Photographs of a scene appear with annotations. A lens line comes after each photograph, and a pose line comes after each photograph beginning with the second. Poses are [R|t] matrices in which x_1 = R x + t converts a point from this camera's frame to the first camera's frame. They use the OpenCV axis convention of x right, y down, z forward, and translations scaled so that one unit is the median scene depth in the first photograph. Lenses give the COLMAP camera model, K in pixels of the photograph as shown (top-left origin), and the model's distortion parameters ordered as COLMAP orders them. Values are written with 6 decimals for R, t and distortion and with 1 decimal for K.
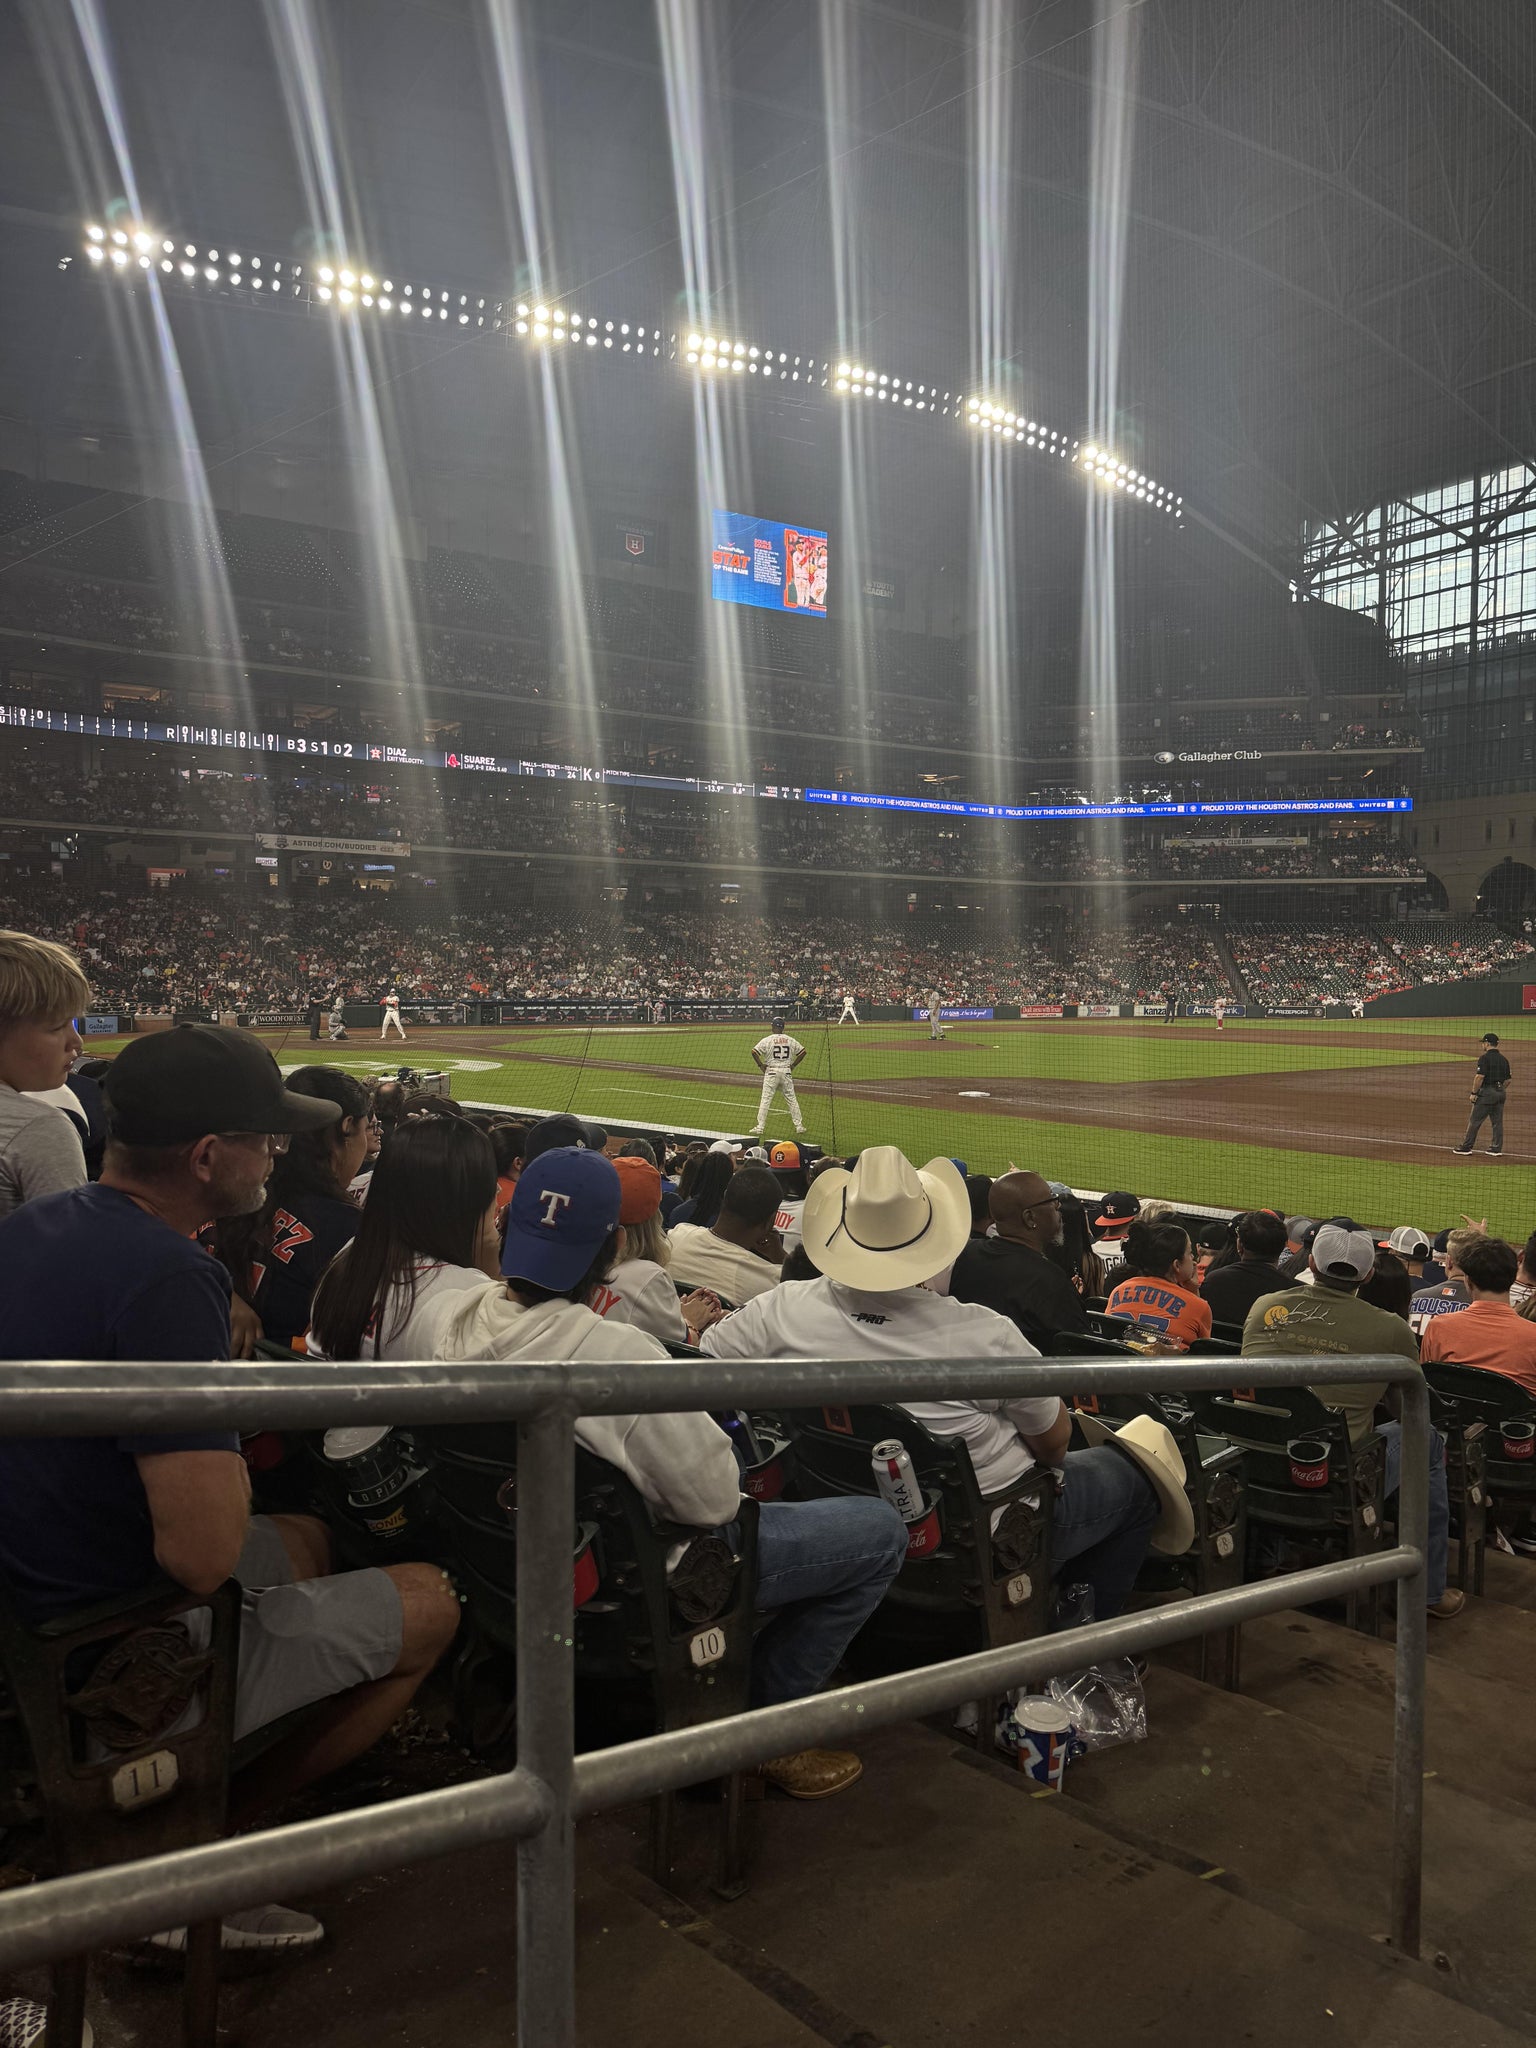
lens RADIAL K [[1444.5, 0, 779.8], [0, 1444.5, 1031.4], [0, 0, 1]] dist [0.050703, -0.074844]
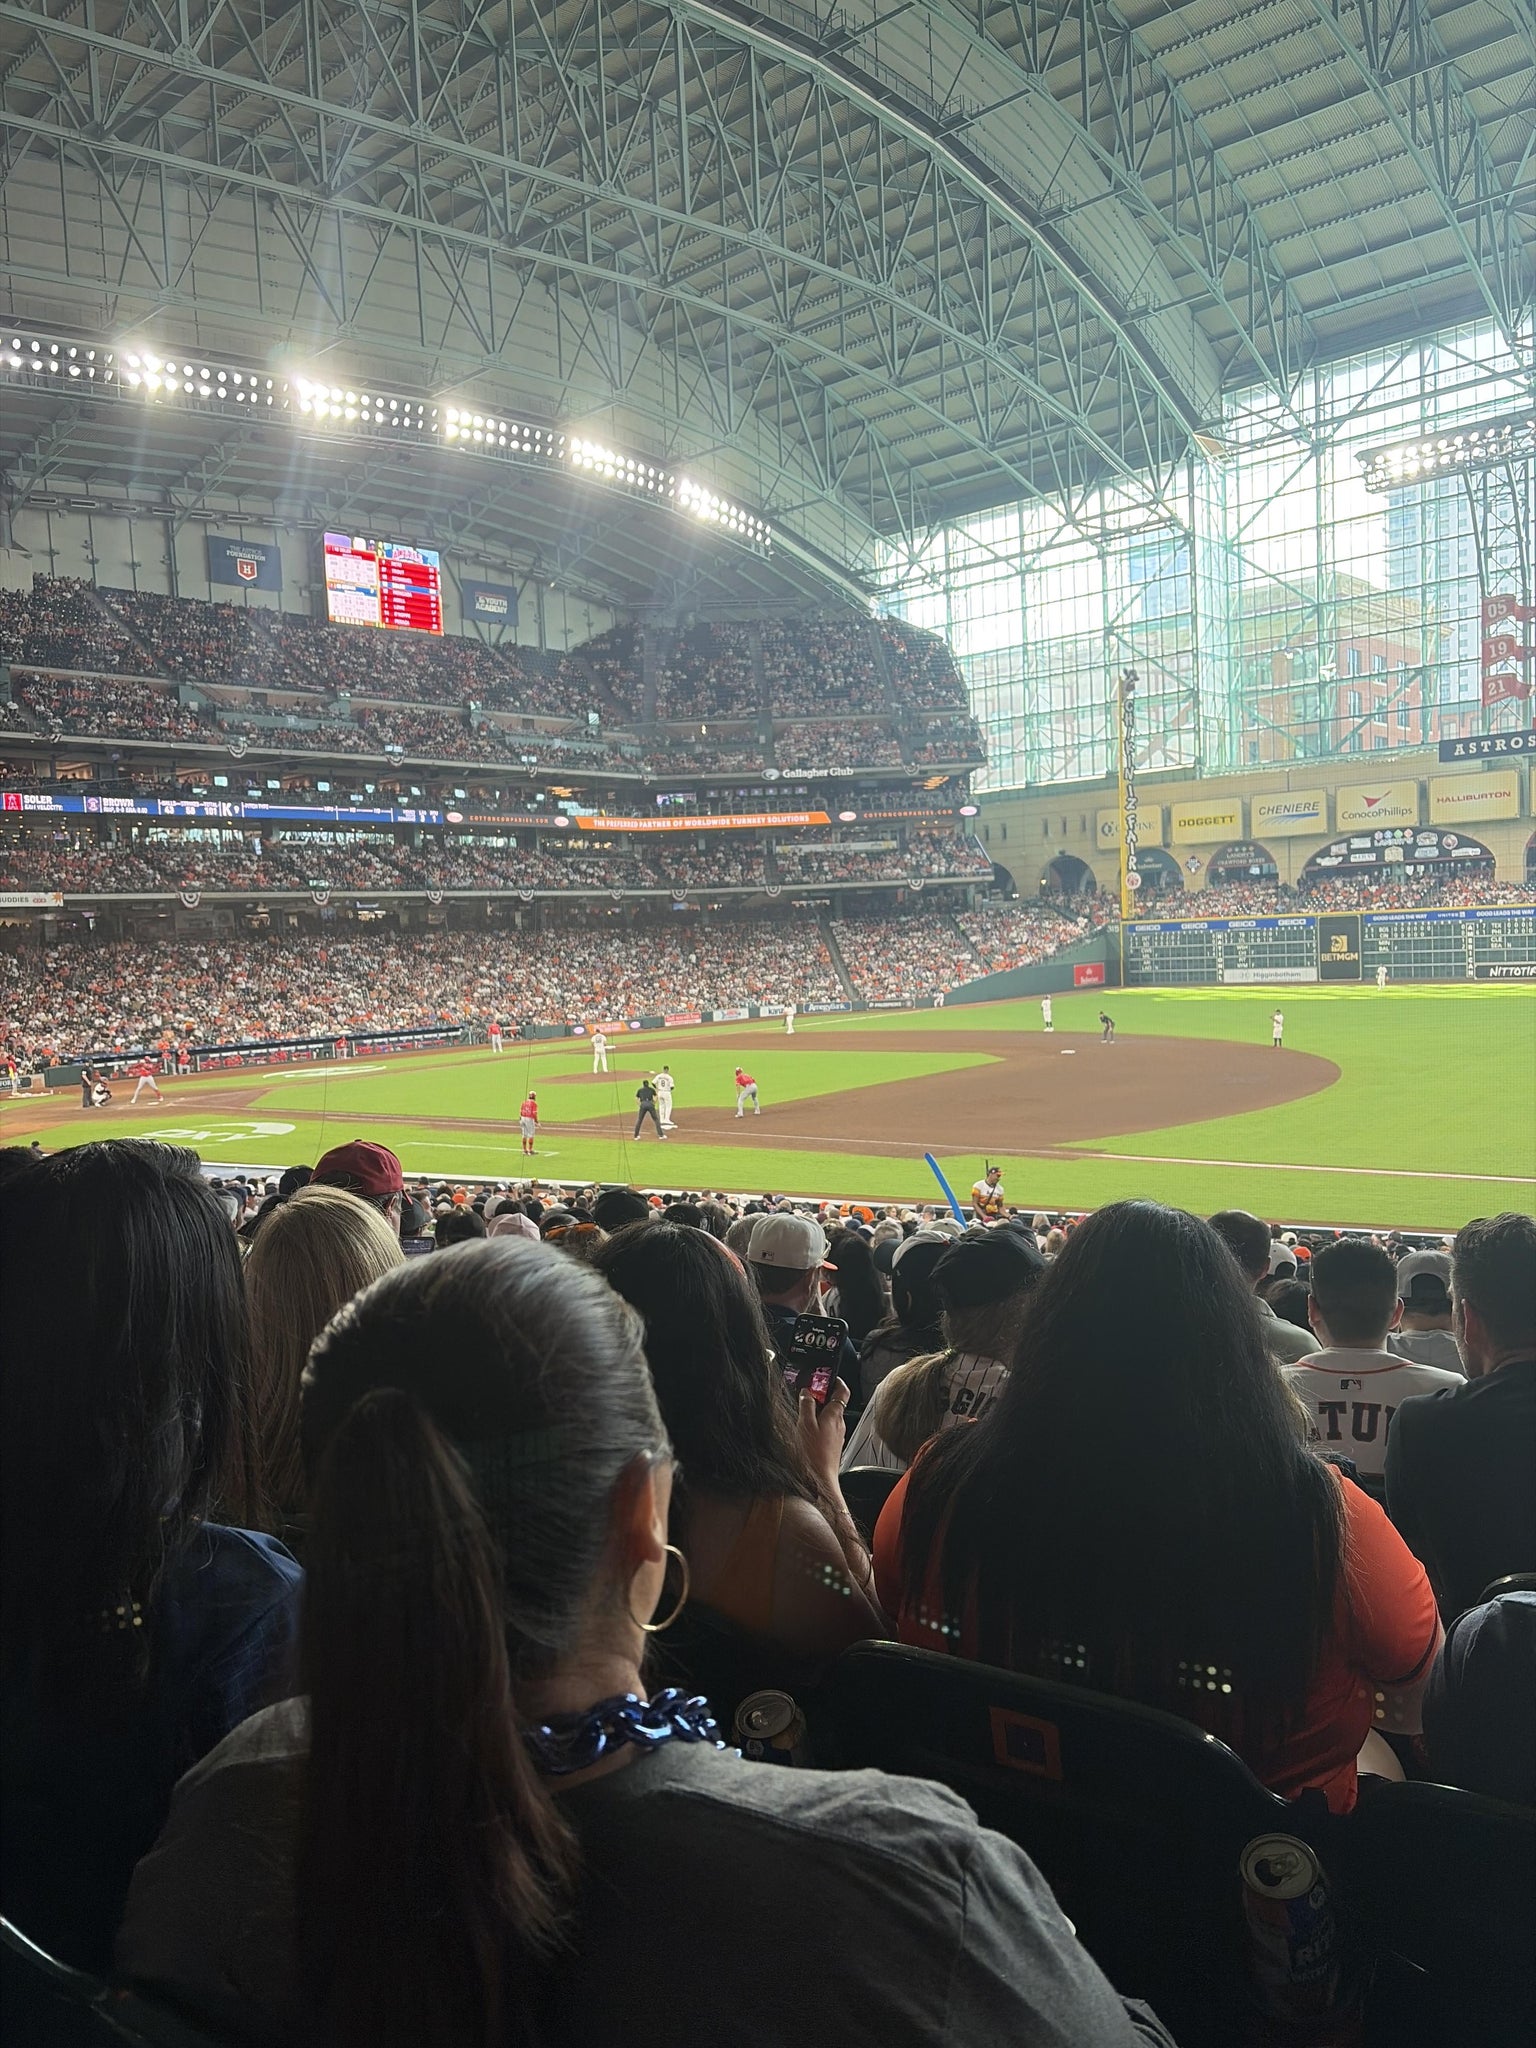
lens RADIAL K [[1551.9, 0, 761.6], [0, 1551.9, 1036.8], [0, 0, 1]] dist [0.023540, -0.001619]
pose [[0.968696, -0.065452, 0.239468, -0.035539], [0.060655, 0.997784, 0.027356, -0.021450], [-0.240728, -0.011975, 0.970519, -0.141189]]
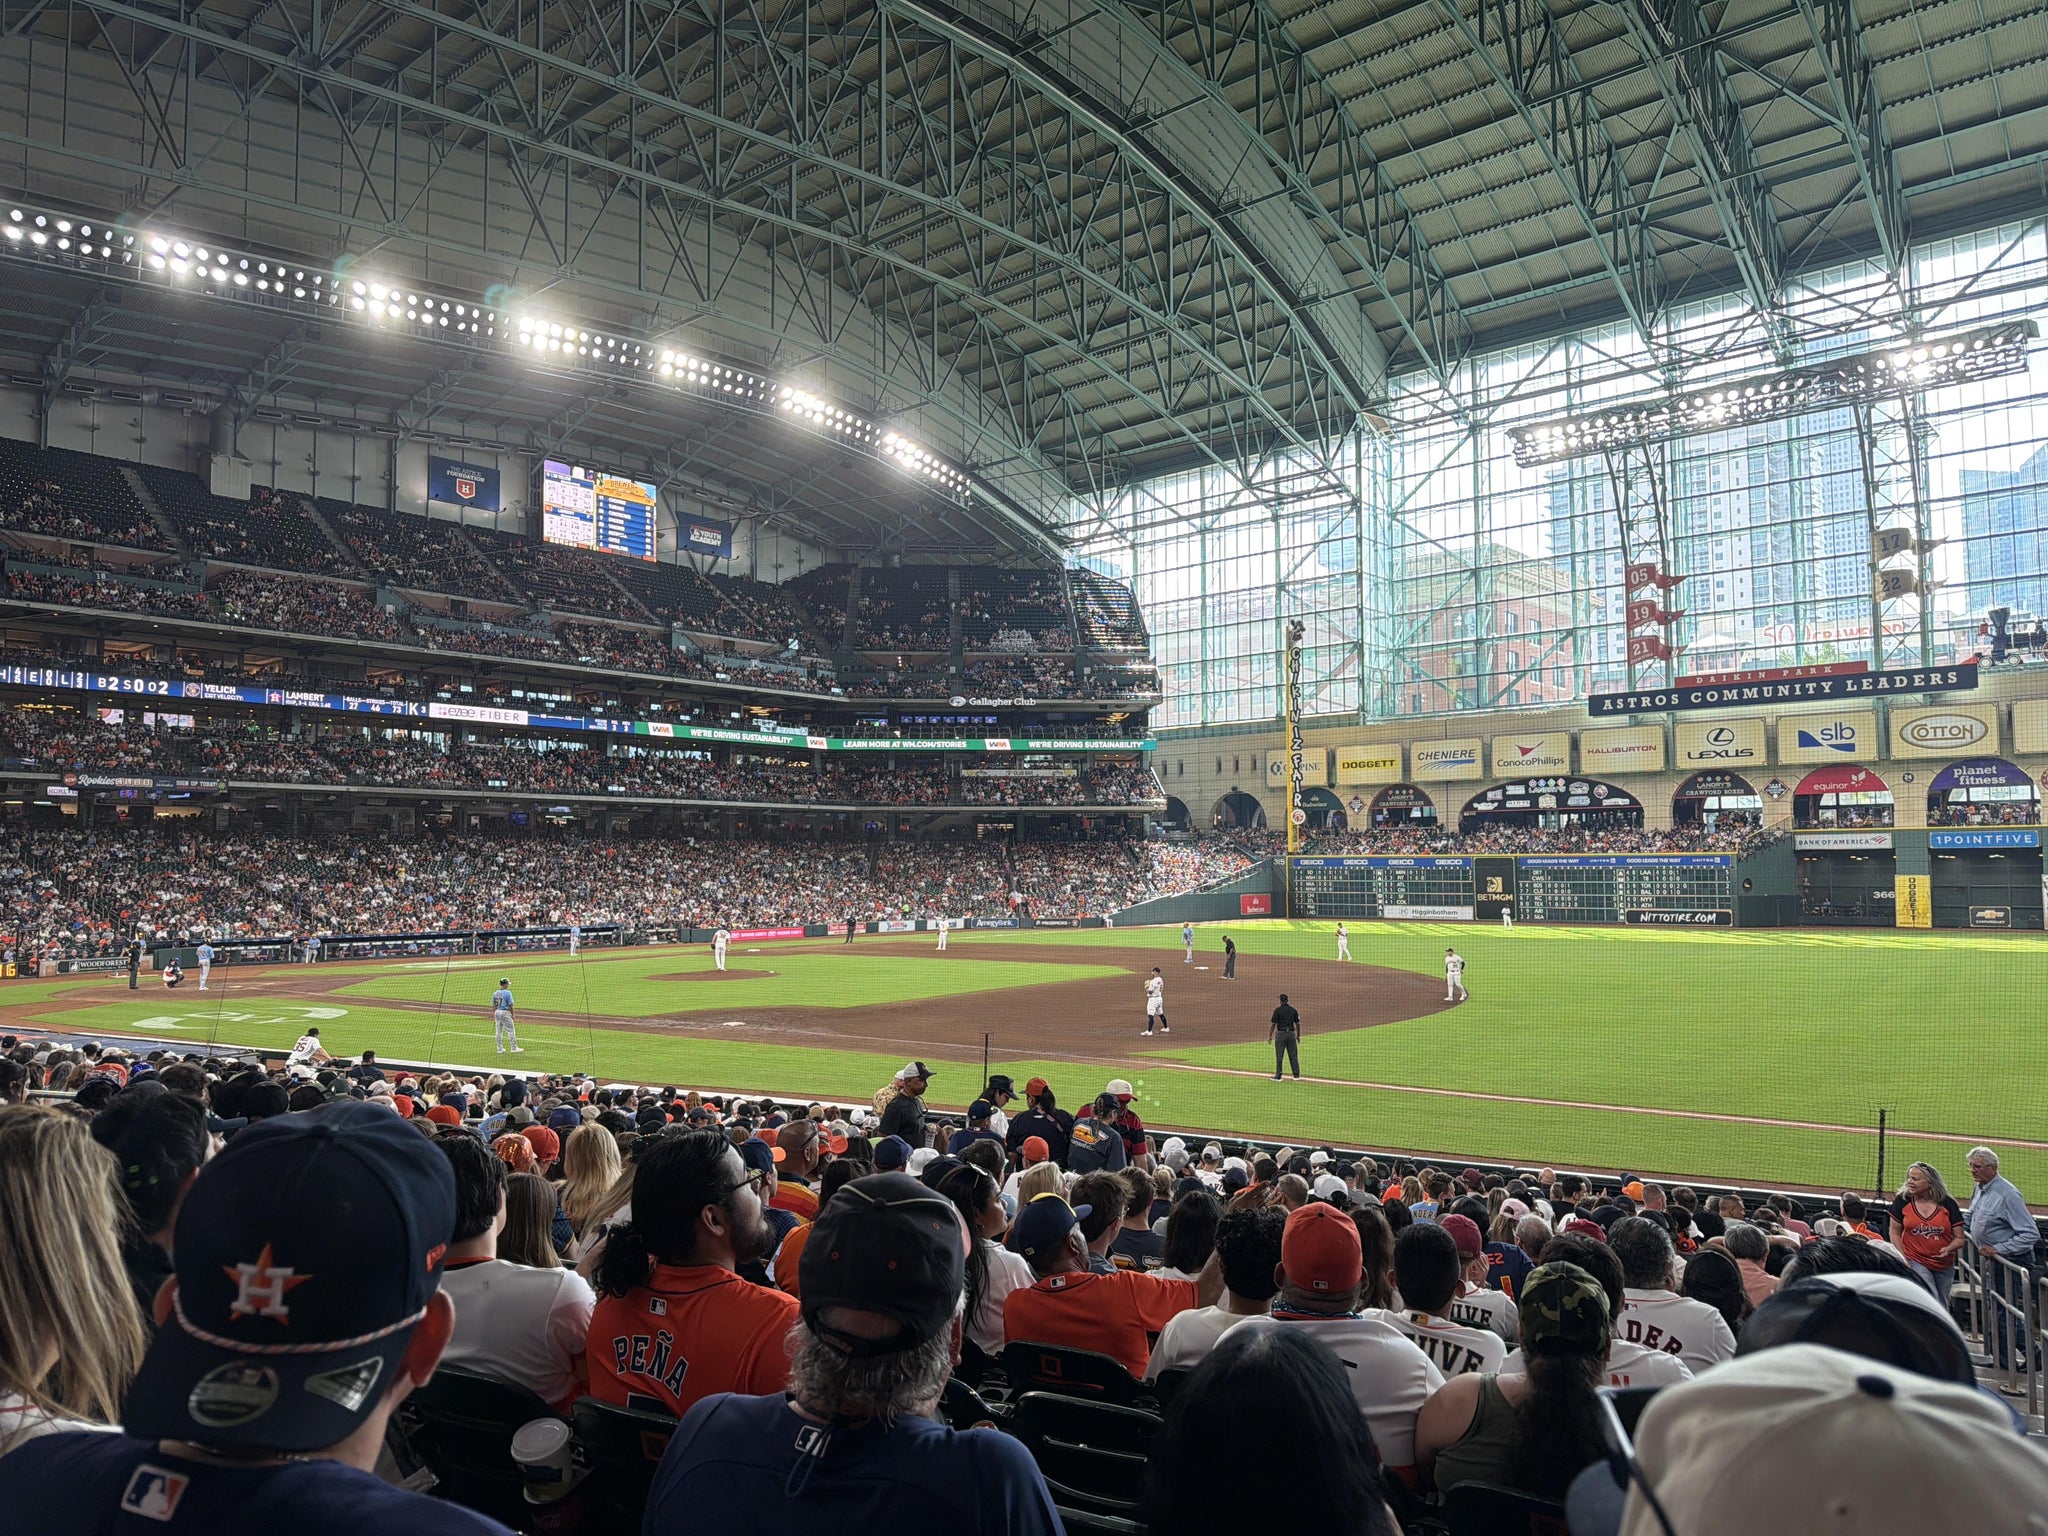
lens RADIAL K [[1426.6, 0, 1017.5], [0, 1426.6, 773.9], [0, 0, 1]] dist [0.181160, -0.380038]
pose [[0.963970, 0.006439, 0.265934, 0.007168], [0.021993, 0.994355, -0.103801, -0.010782], [-0.265101, 0.105910, 0.958387, -0.103962]]
